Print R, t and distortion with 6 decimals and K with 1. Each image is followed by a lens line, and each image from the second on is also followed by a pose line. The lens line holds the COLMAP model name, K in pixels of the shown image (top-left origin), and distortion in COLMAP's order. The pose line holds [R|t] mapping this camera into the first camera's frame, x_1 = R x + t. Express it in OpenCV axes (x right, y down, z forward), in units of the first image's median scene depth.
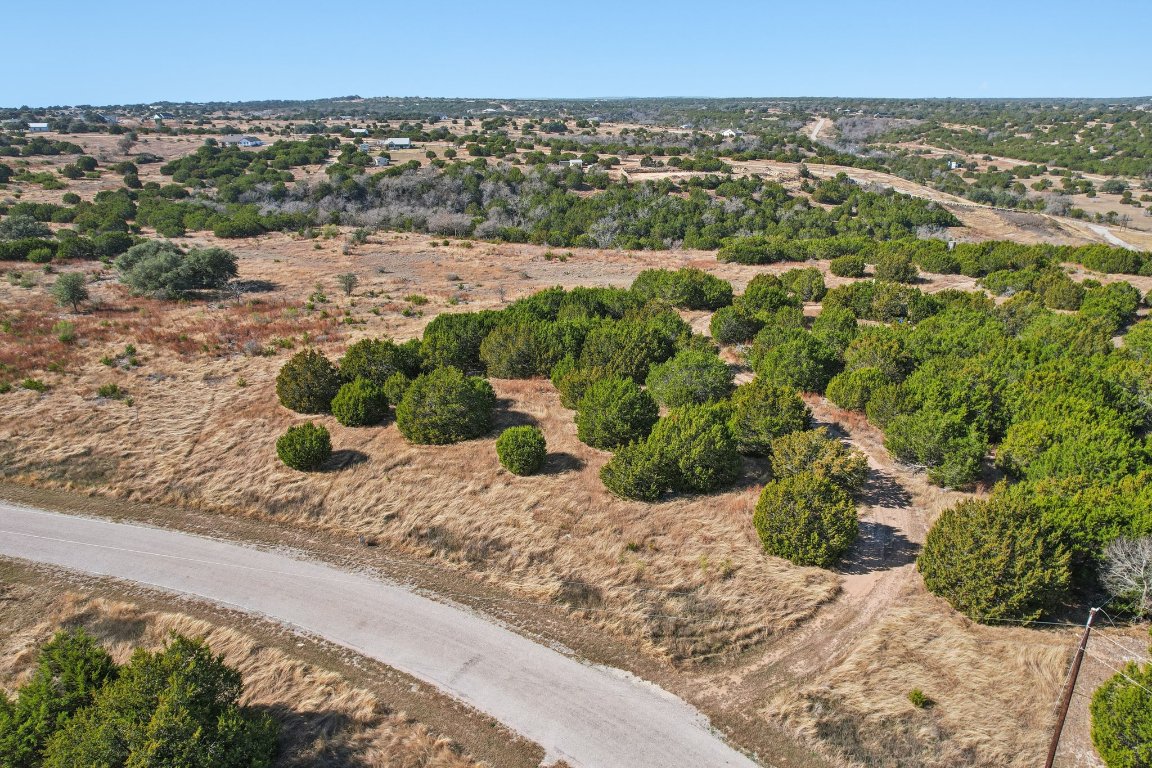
lens RADIAL K [[742.9, 0, 573.9], [0, 742.9, 376.5], [0, 0, 1]] dist [-0.068850, 0.052527]
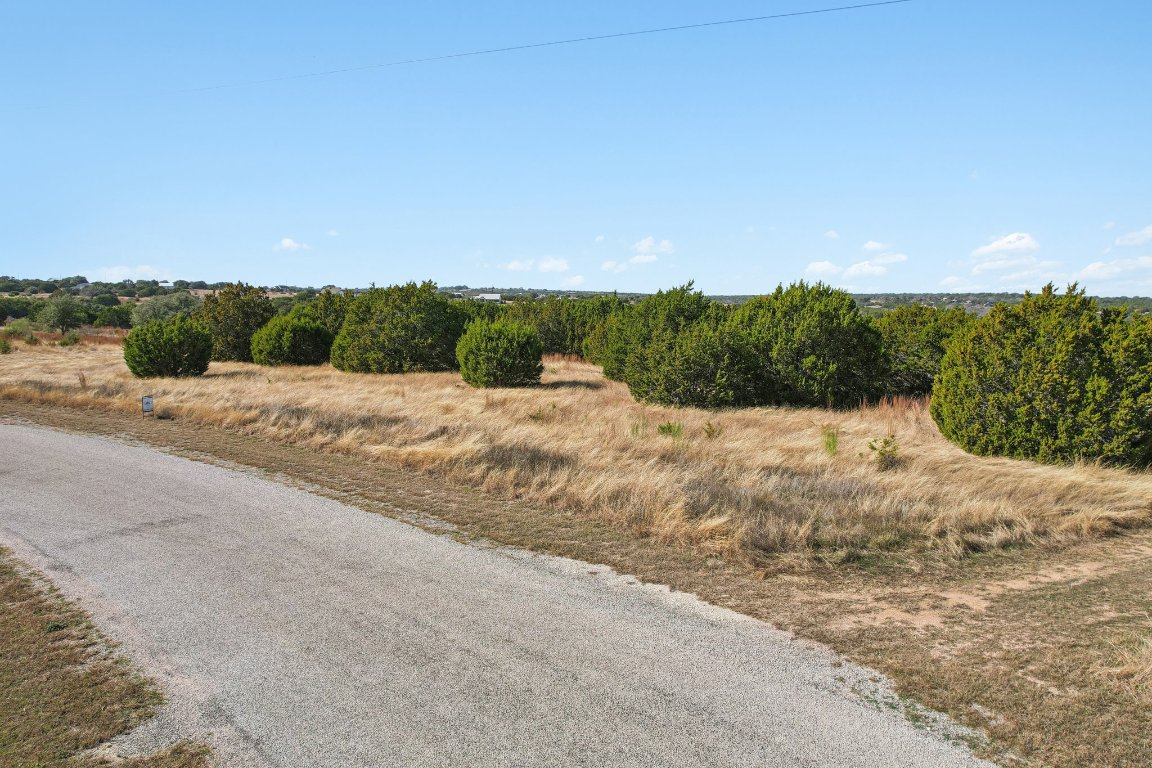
lens RADIAL K [[742.9, 0, 571.1], [0, 742.9, 389.9], [0, 0, 1]] dist [-0.068850, 0.052527]
pose [[0.990411, 0.015070, -0.137329, 0.020054], [-0.049271, 0.967198, -0.249201, 0.078932], [0.129068, 0.253577, 0.958666, 0.130966]]
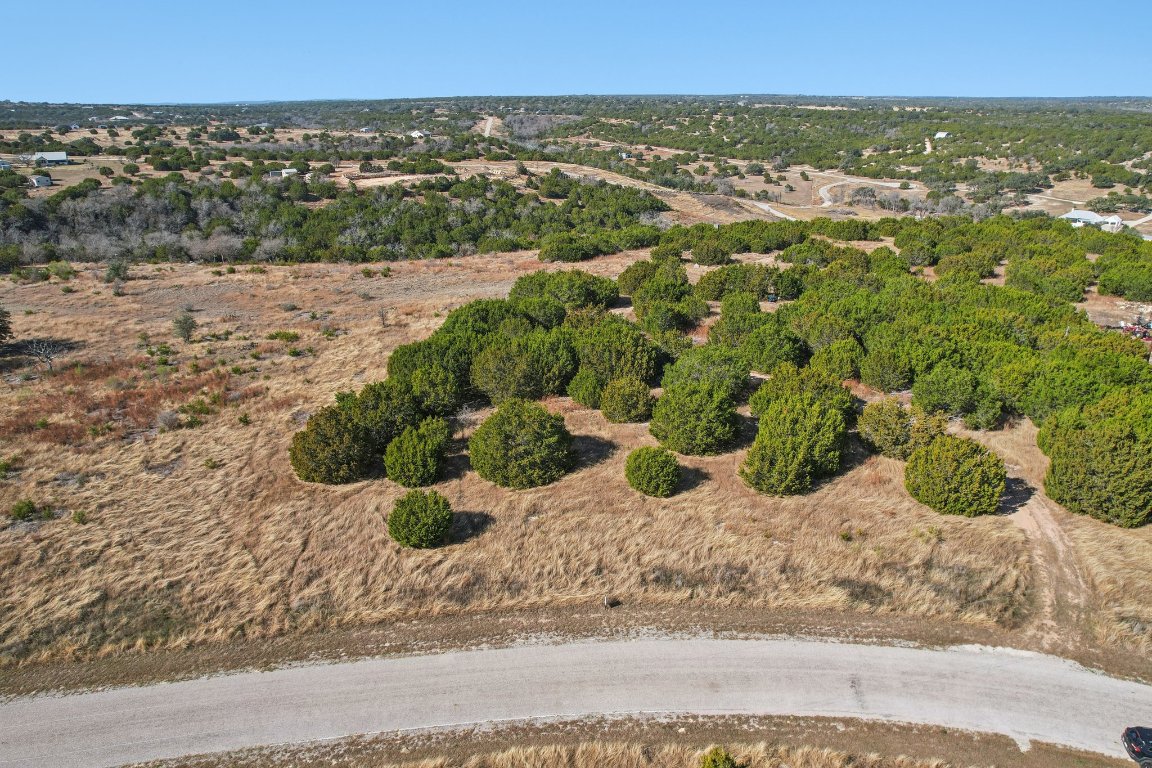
lens RADIAL K [[742.9, 0, 582.3], [0, 742.9, 389.6], [0, 0, 1]] dist [-0.068850, 0.052527]
pose [[0.909446, -0.156699, 0.385168, -0.153367], [0.150902, 0.987504, 0.045445, -0.018631], [-0.387476, 0.016793, 0.921727, 0.047370]]
